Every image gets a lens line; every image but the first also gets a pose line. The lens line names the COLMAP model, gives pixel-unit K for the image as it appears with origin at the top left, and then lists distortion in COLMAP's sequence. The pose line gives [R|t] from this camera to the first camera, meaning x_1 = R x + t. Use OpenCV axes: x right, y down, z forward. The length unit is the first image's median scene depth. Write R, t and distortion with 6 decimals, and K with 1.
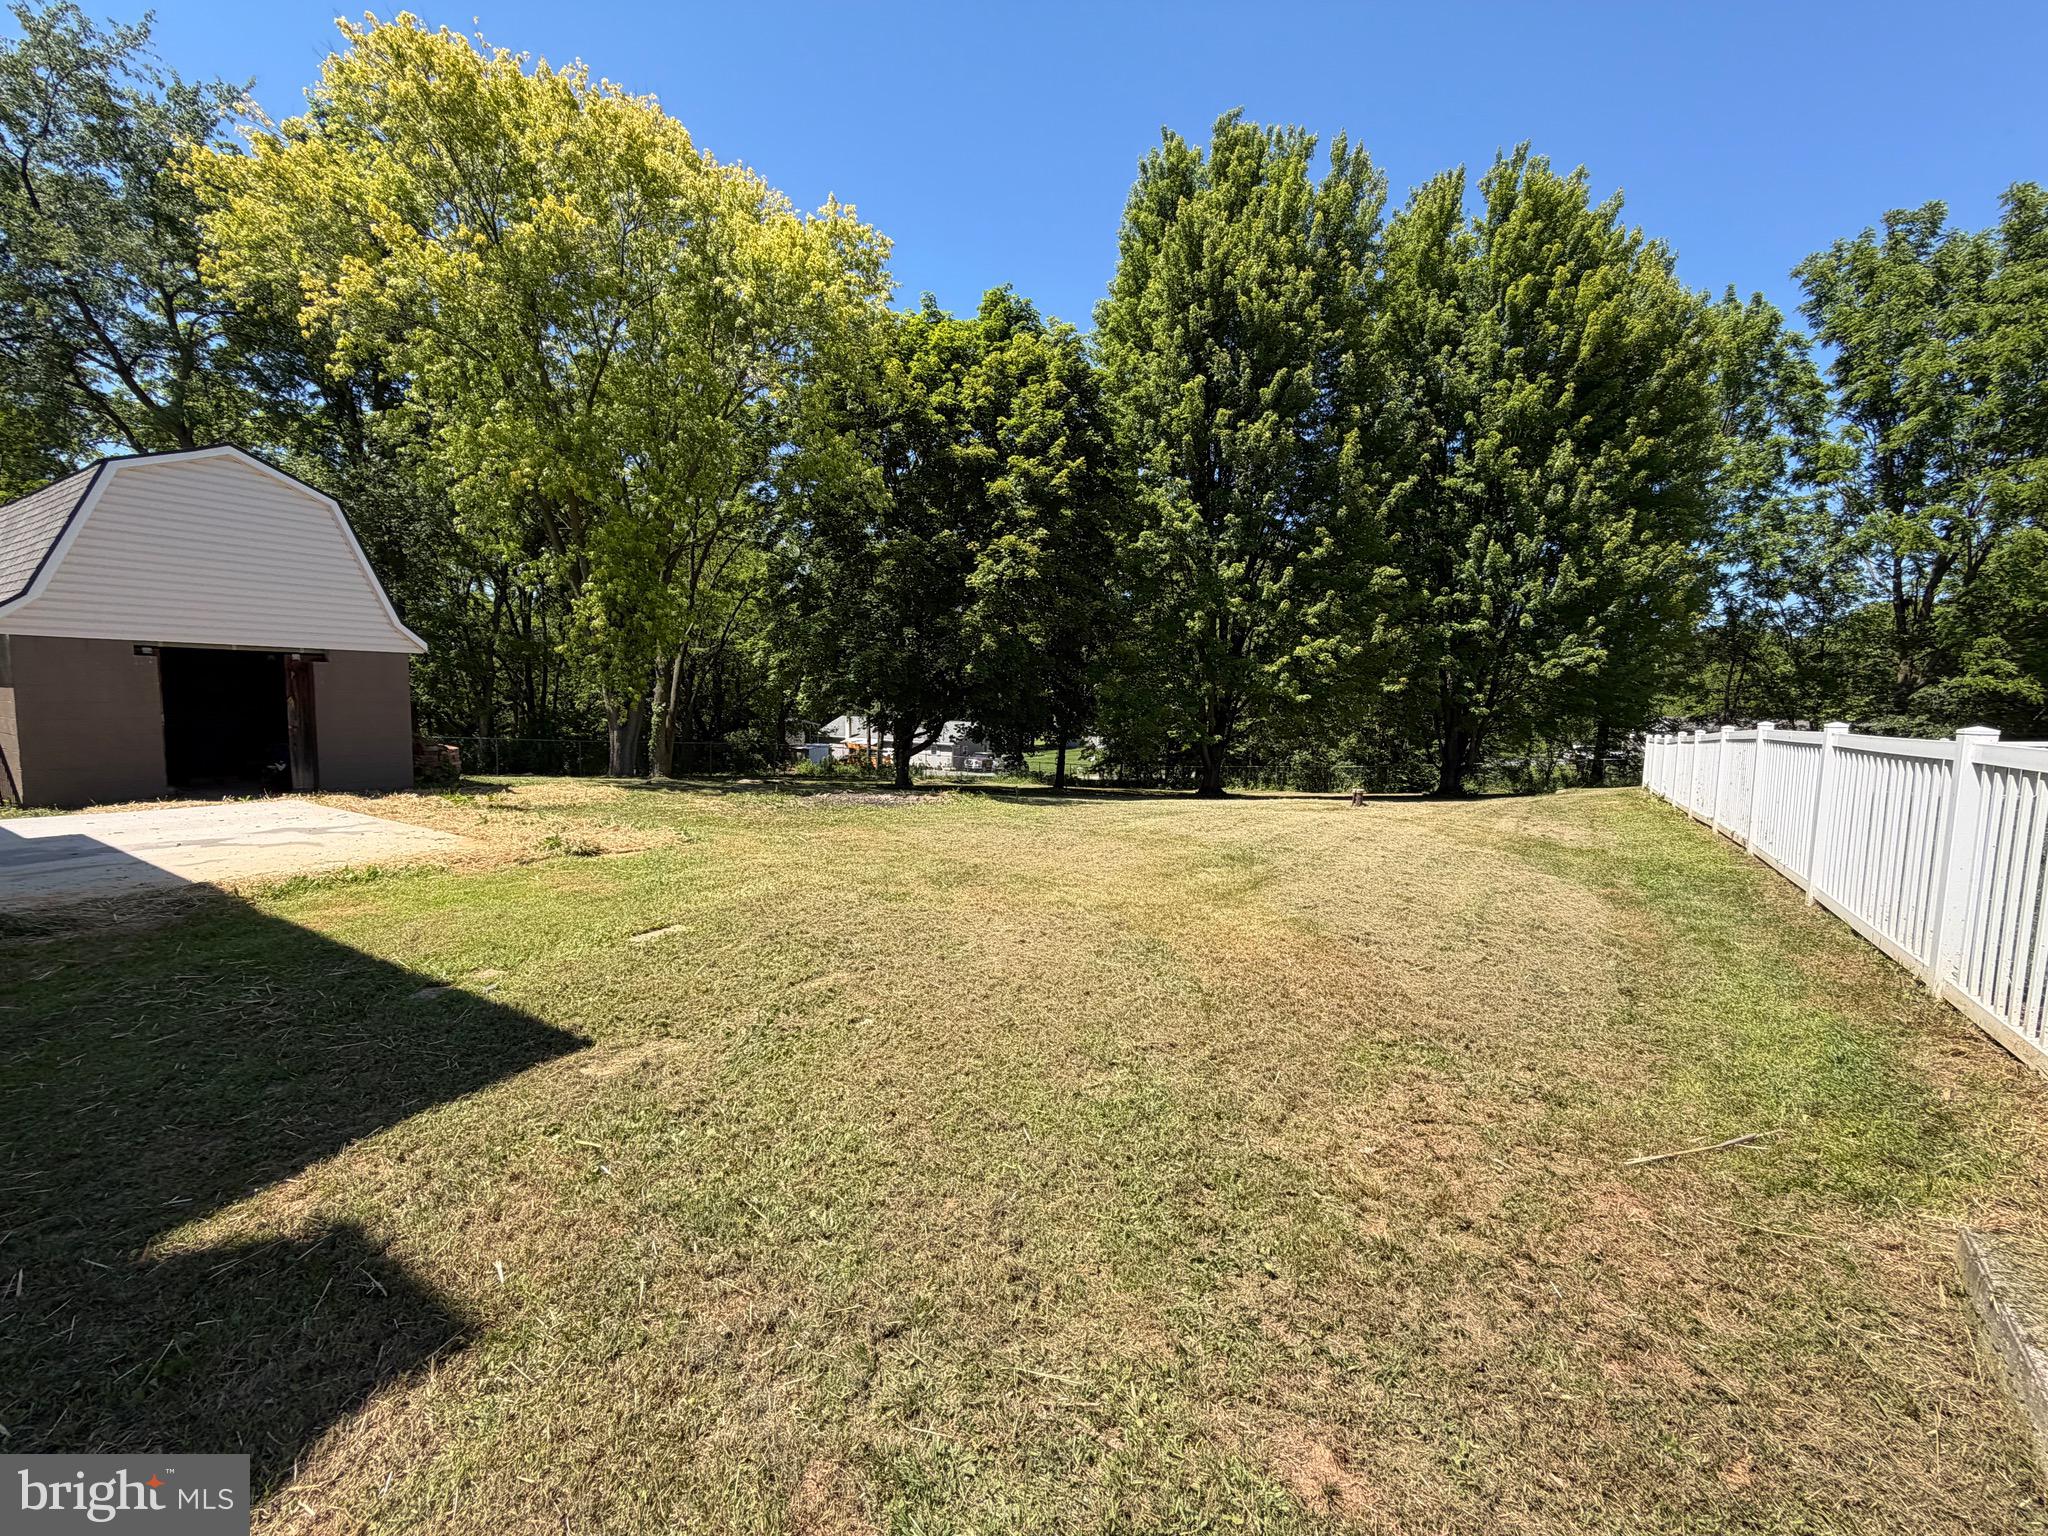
lens RADIAL K [[817.0, 0, 1012.8], [0, 817.0, 761.5], [0, 0, 1]] dist [0.002096, -0.000044]
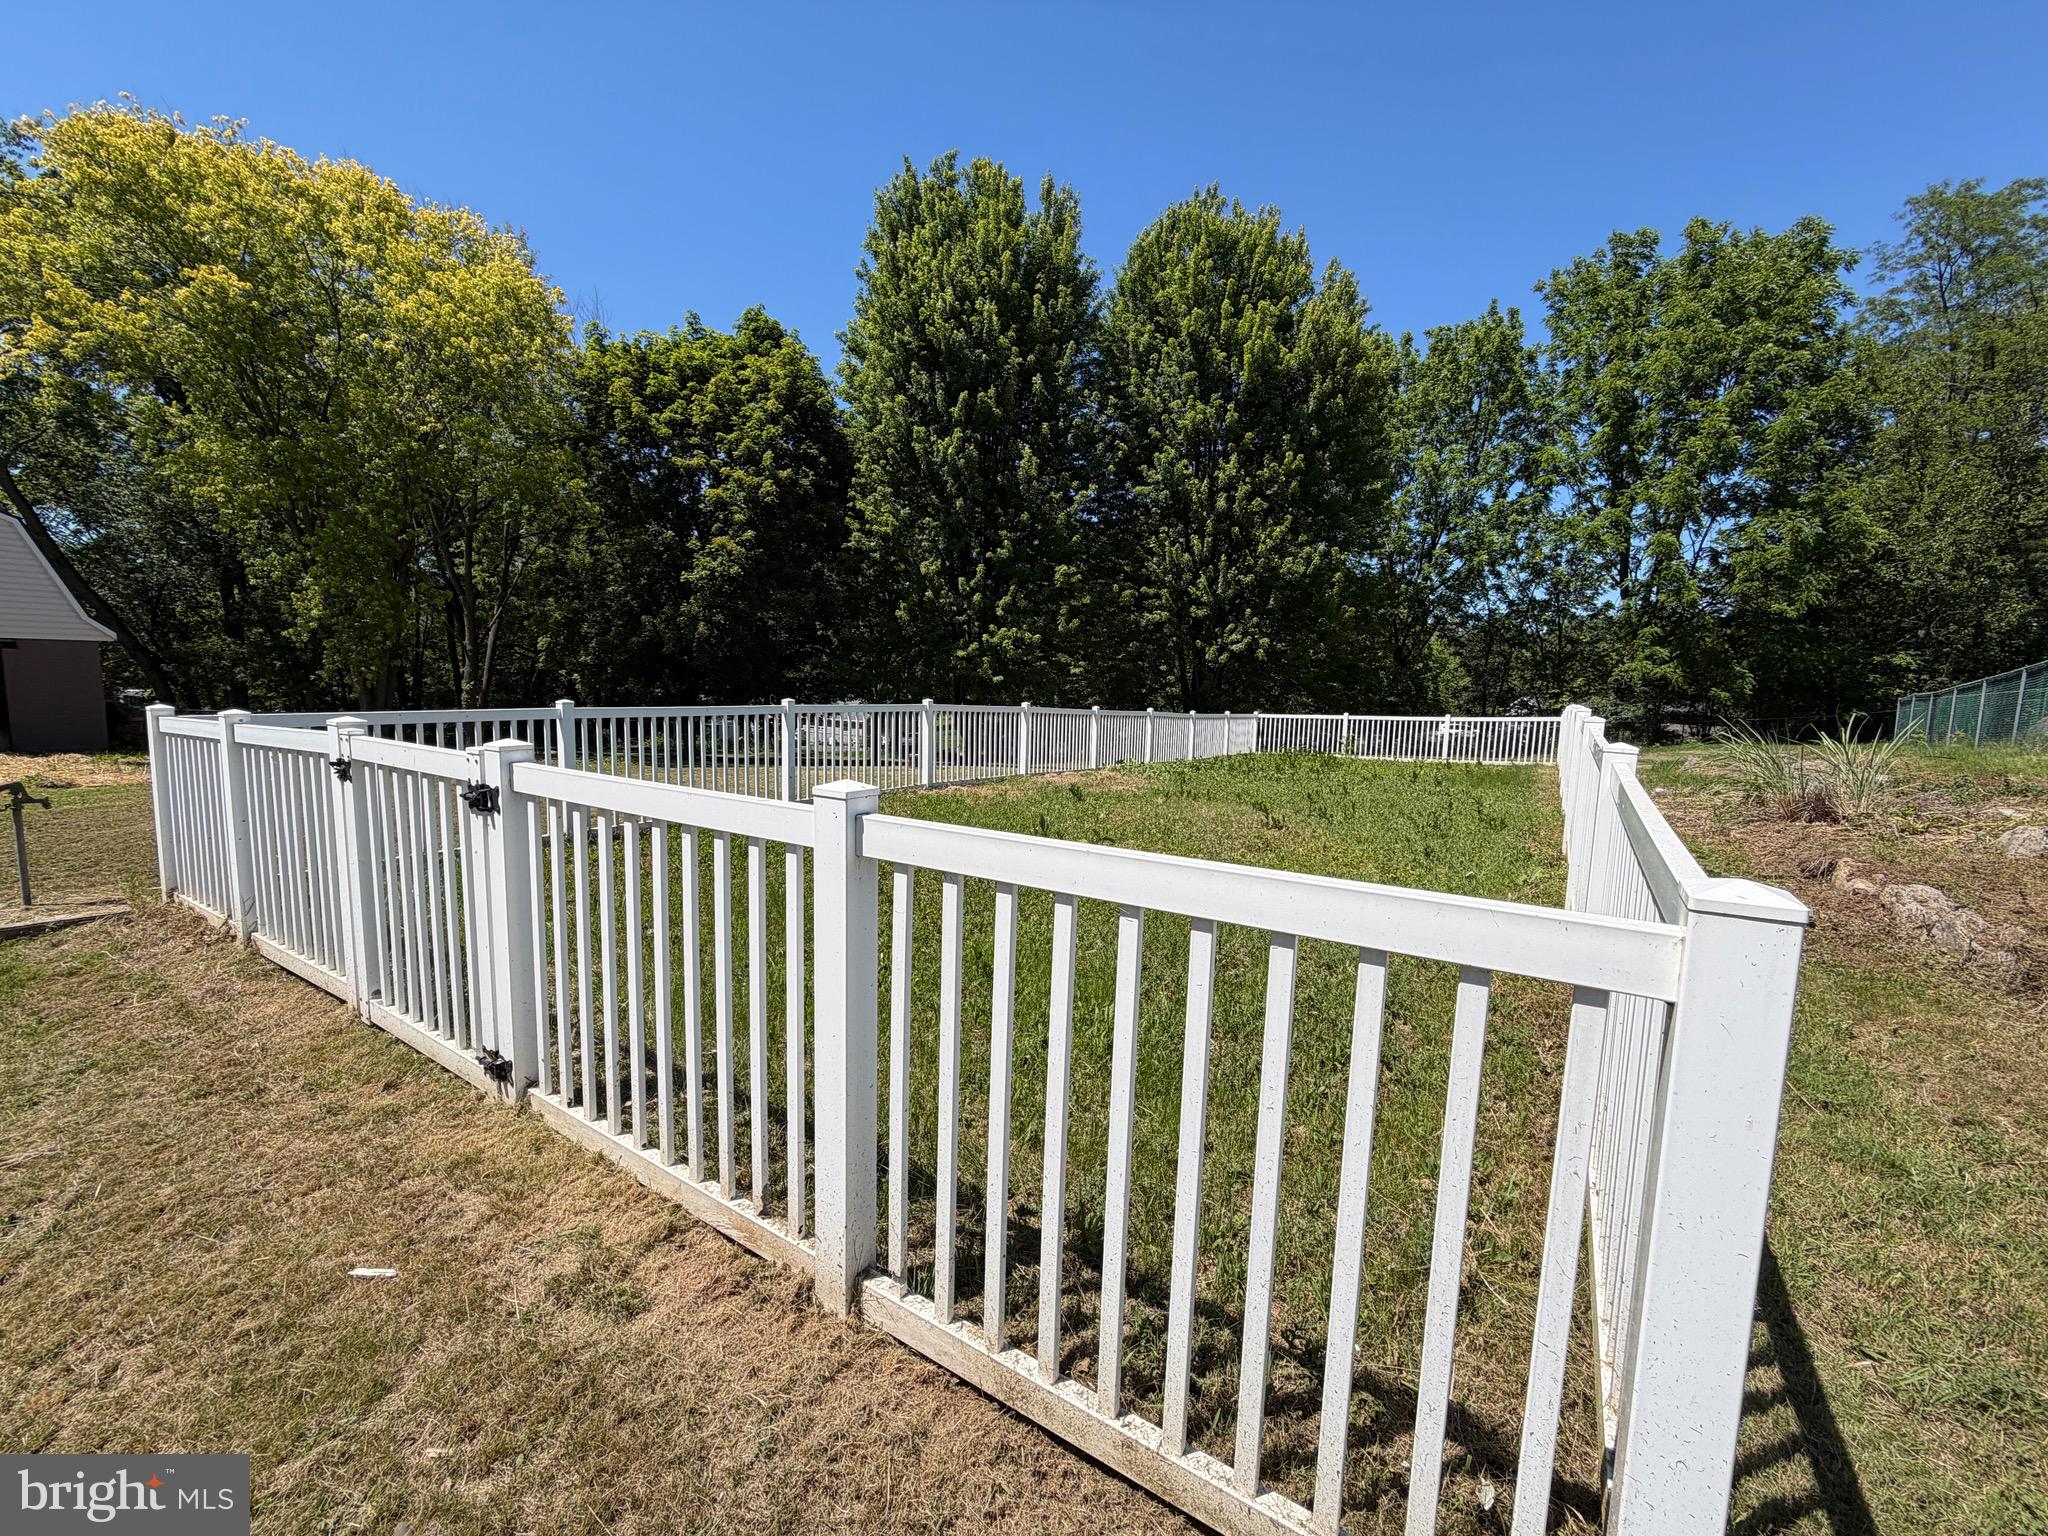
lens RADIAL K [[817.0, 0, 1014.8], [0, 817.0, 765.2], [0, 0, 1]] dist [0.002096, -0.000044]
pose [[0.999833, 0.000363, 0.018296, 0.356860], [-0.000900, 0.999568, 0.029369, 0.009763], [-0.018277, -0.029380, 0.999401, -0.152216]]
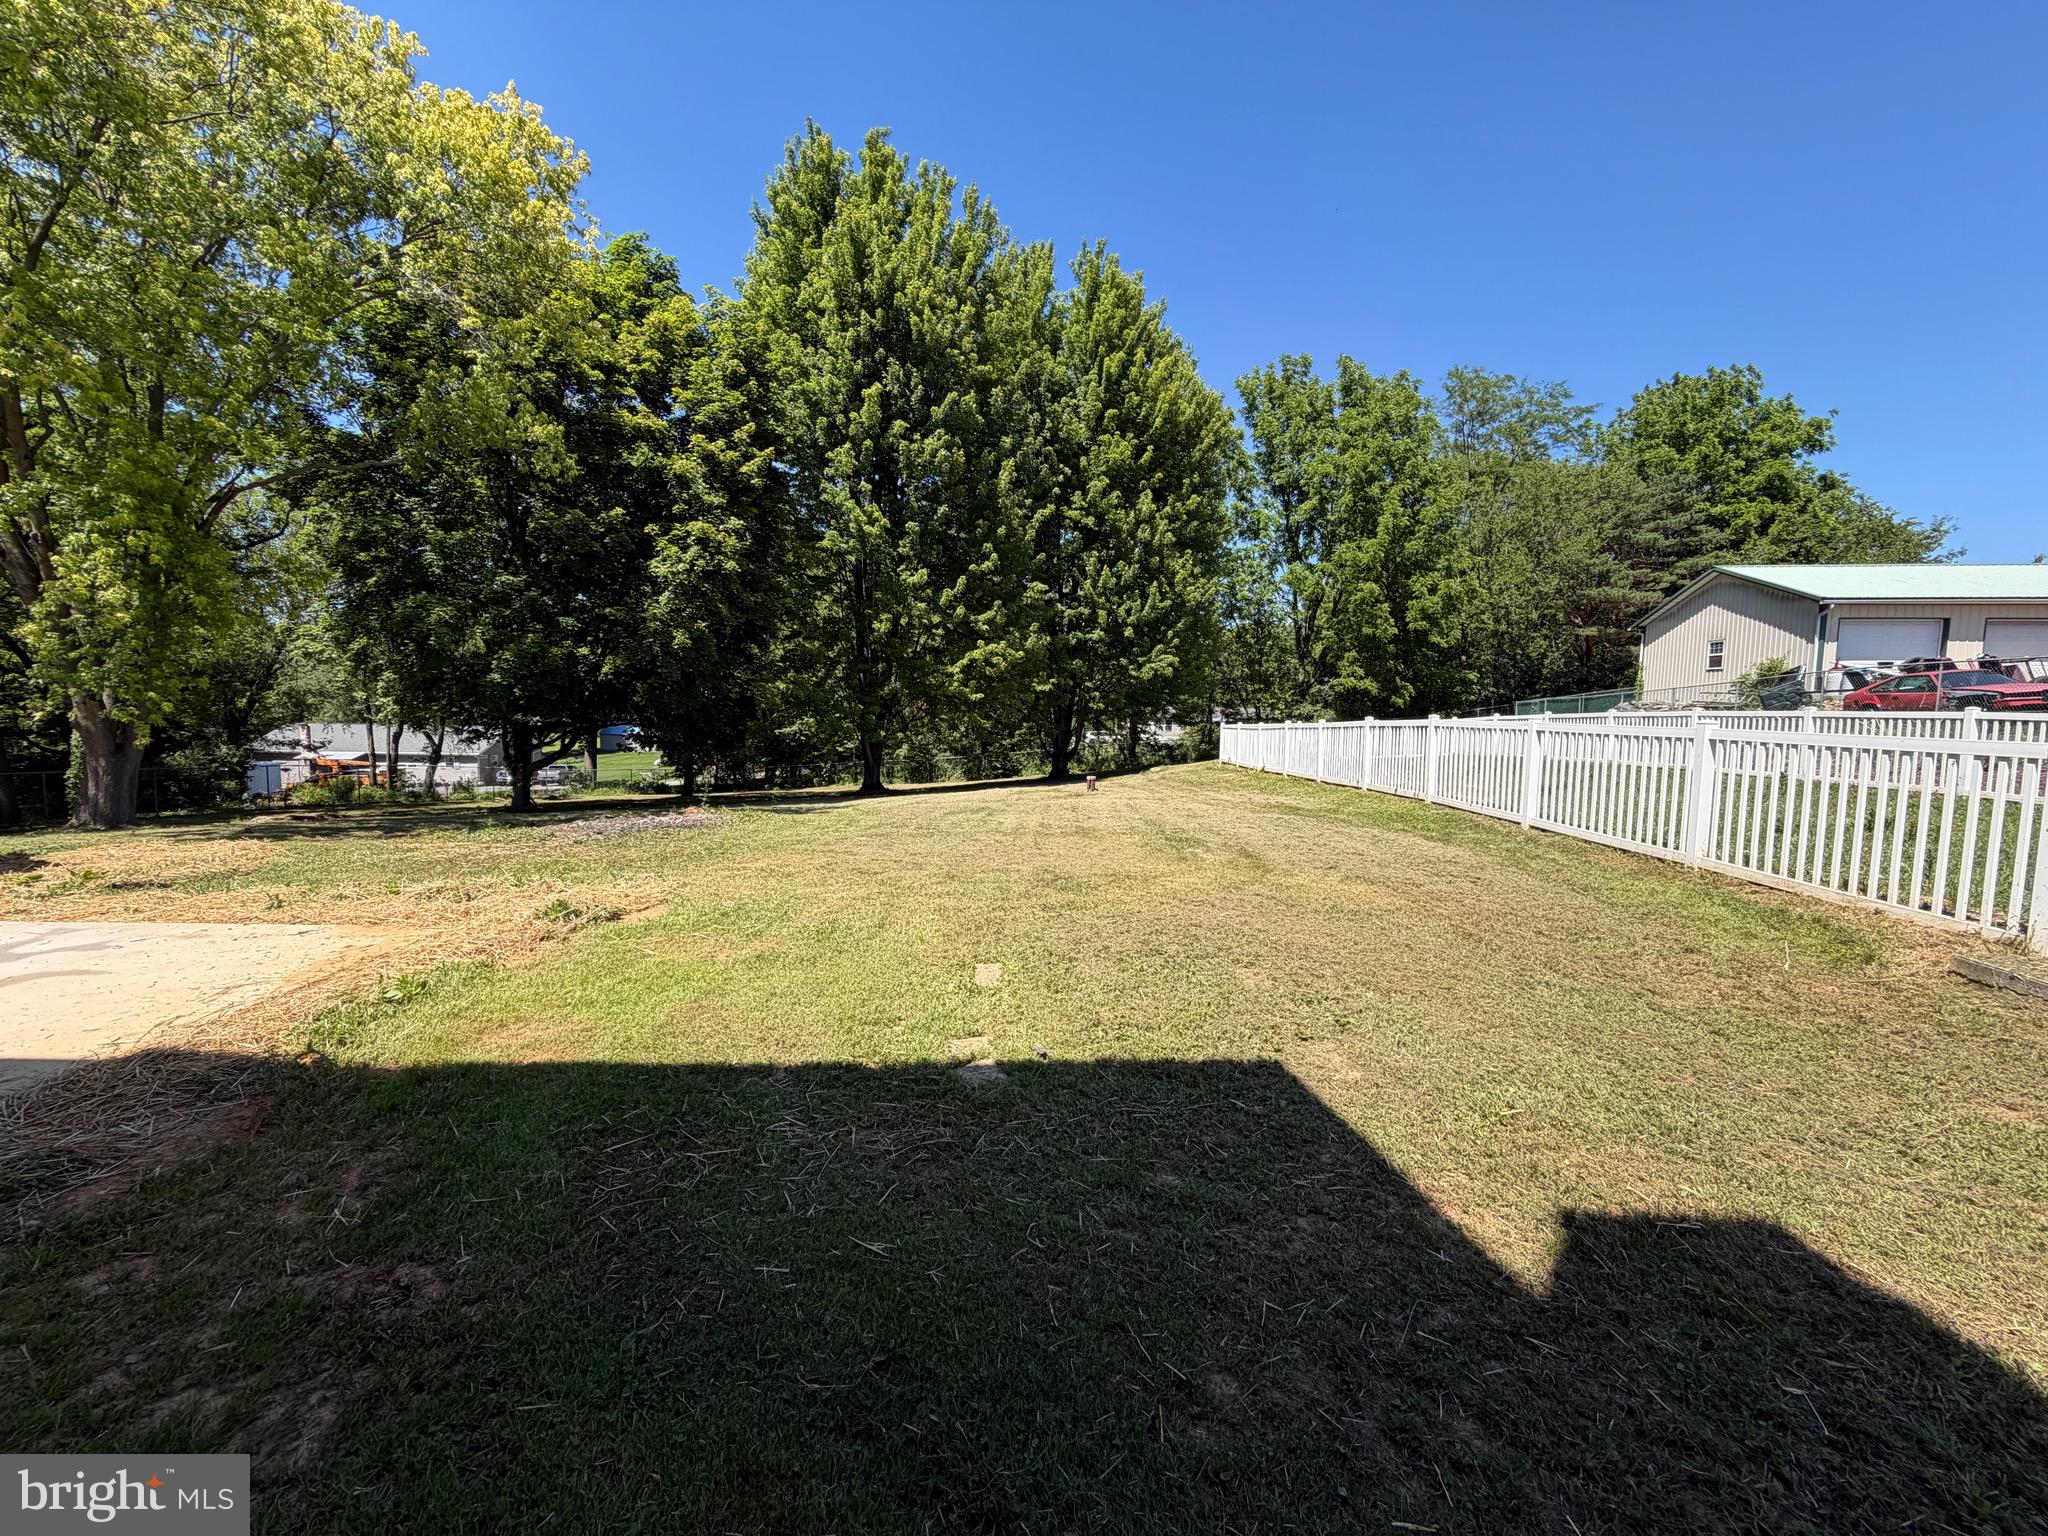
lens RADIAL K [[817.0, 0, 1016.3], [0, 817.0, 763.1], [0, 0, 1]] dist [0.002096, -0.000044]
pose [[0.850589, -0.052633, 0.523191, -0.177559], [0.049136, 0.998580, 0.020573, -0.009225], [-0.523531, 0.008208, 0.851967, 0.038972]]
